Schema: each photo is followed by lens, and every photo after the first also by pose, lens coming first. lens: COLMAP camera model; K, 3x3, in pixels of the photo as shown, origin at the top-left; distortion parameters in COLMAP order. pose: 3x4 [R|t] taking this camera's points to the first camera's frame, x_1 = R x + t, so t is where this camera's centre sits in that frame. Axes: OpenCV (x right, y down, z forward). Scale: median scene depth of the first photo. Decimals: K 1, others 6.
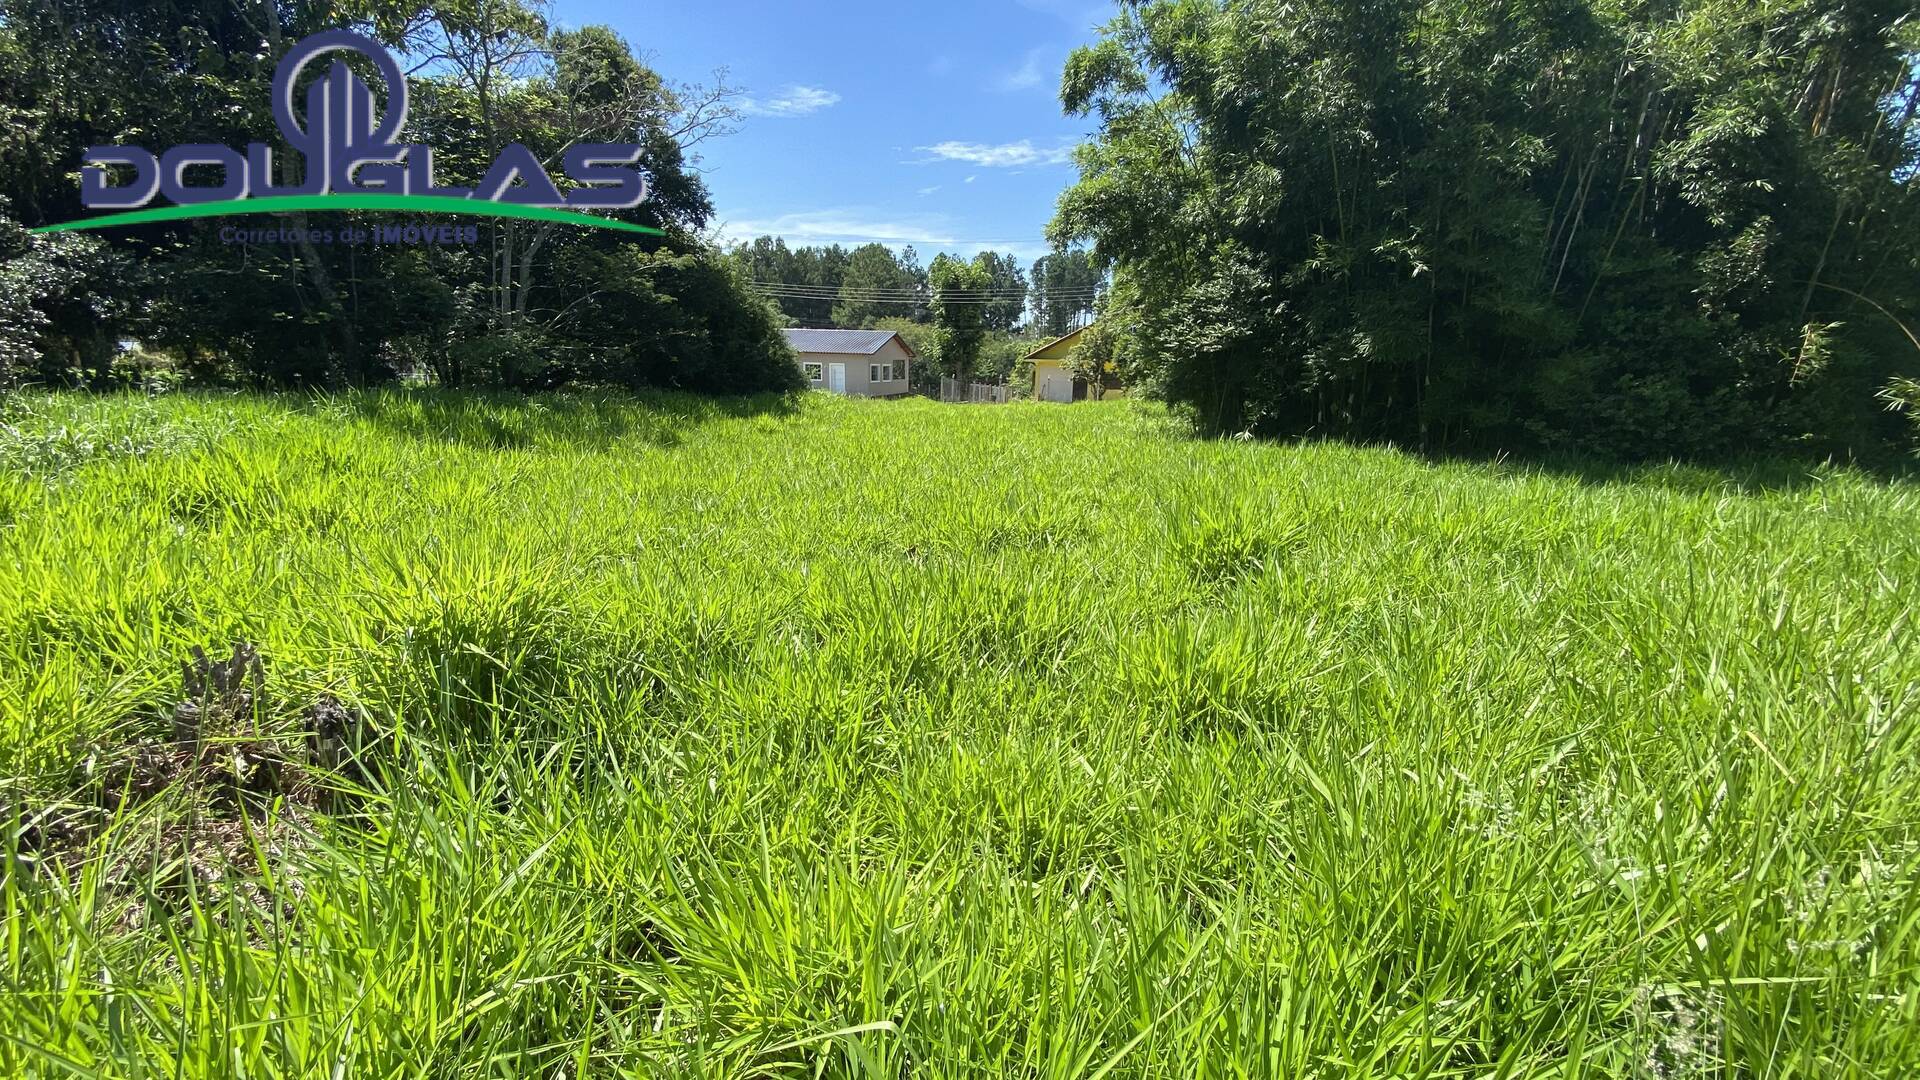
lens RADIAL K [[766.9, 0, 960.0], [0, 766.9, 540.0], [0, 0, 1]] dist [0.029411, -0.024523]
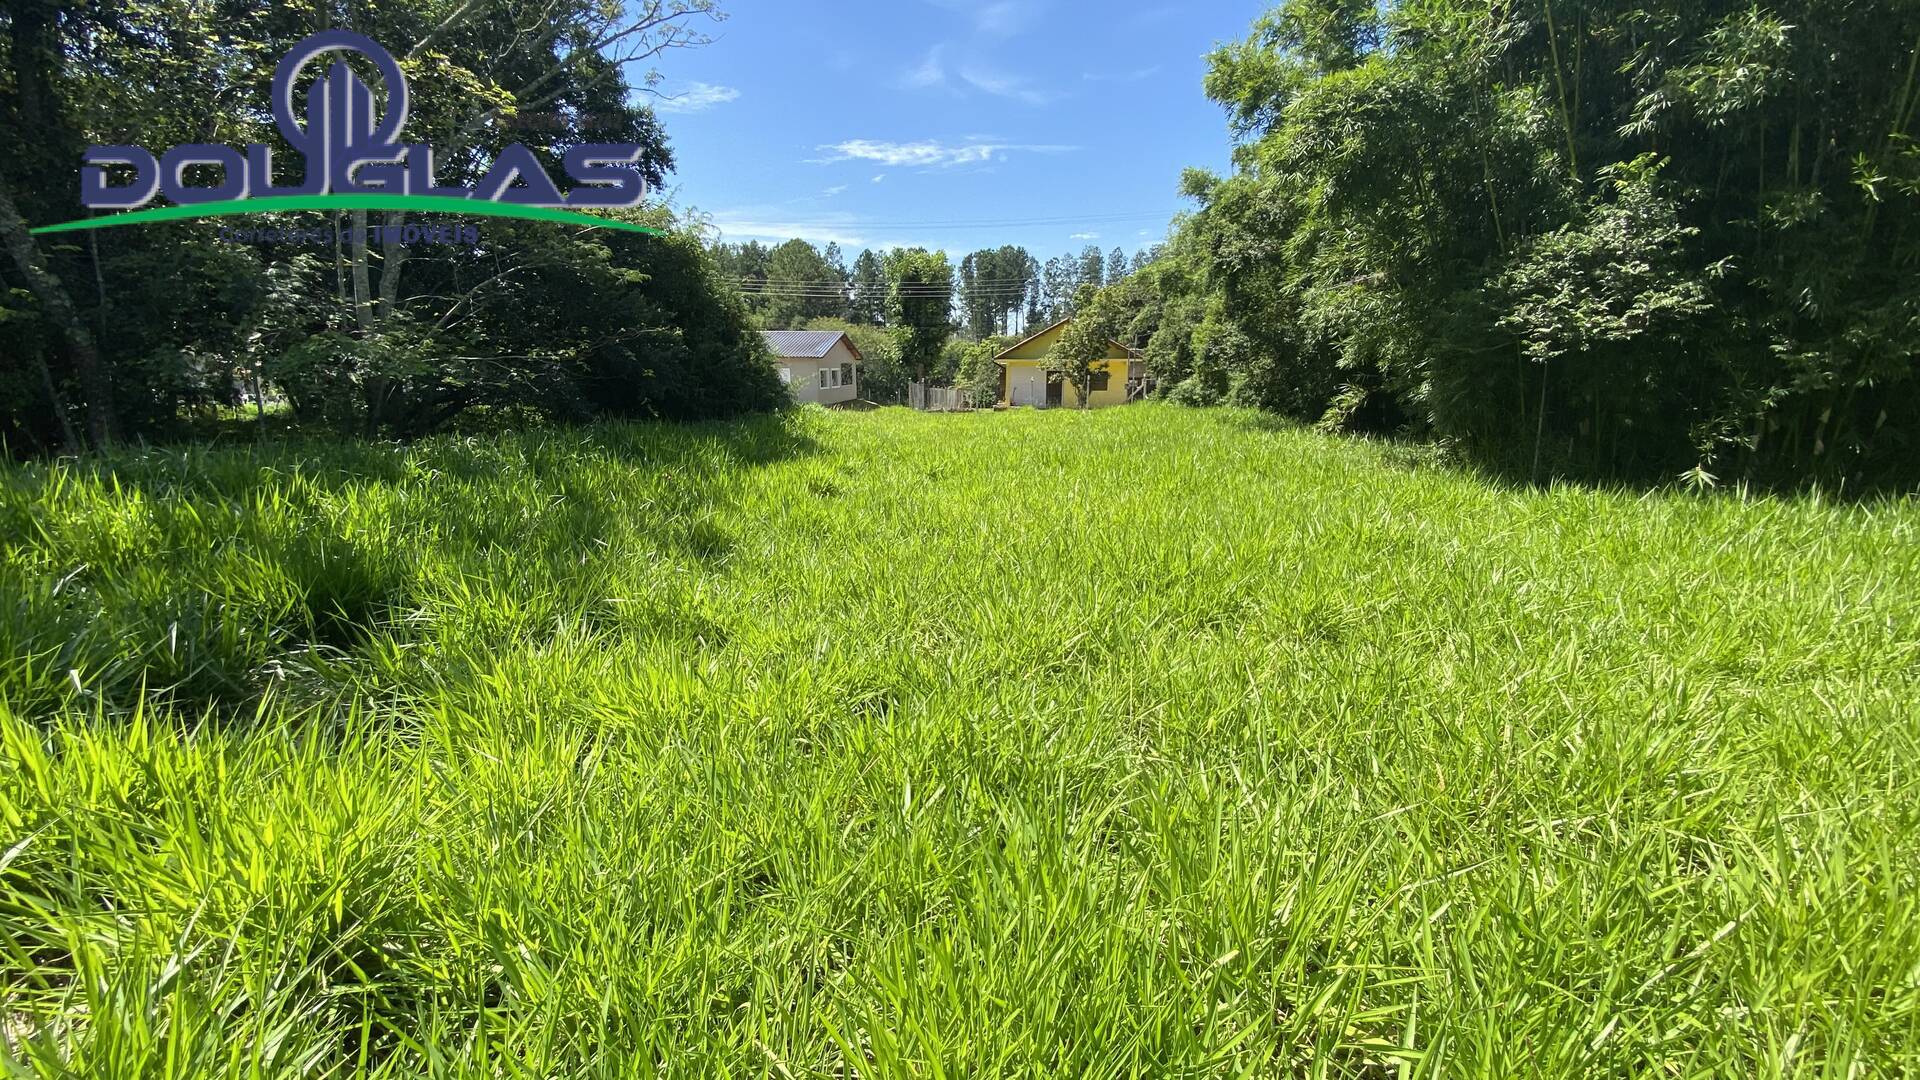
lens RADIAL K [[766.9, 0, 960.0], [0, 766.9, 540.0], [0, 0, 1]] dist [0.029411, -0.024523]
pose [[0.993819, -0.044797, 0.101570, -0.051512], [0.044827, 0.998993, 0.001990, -0.024179], [-0.101557, 0.002575, 0.994826, 0.094524]]
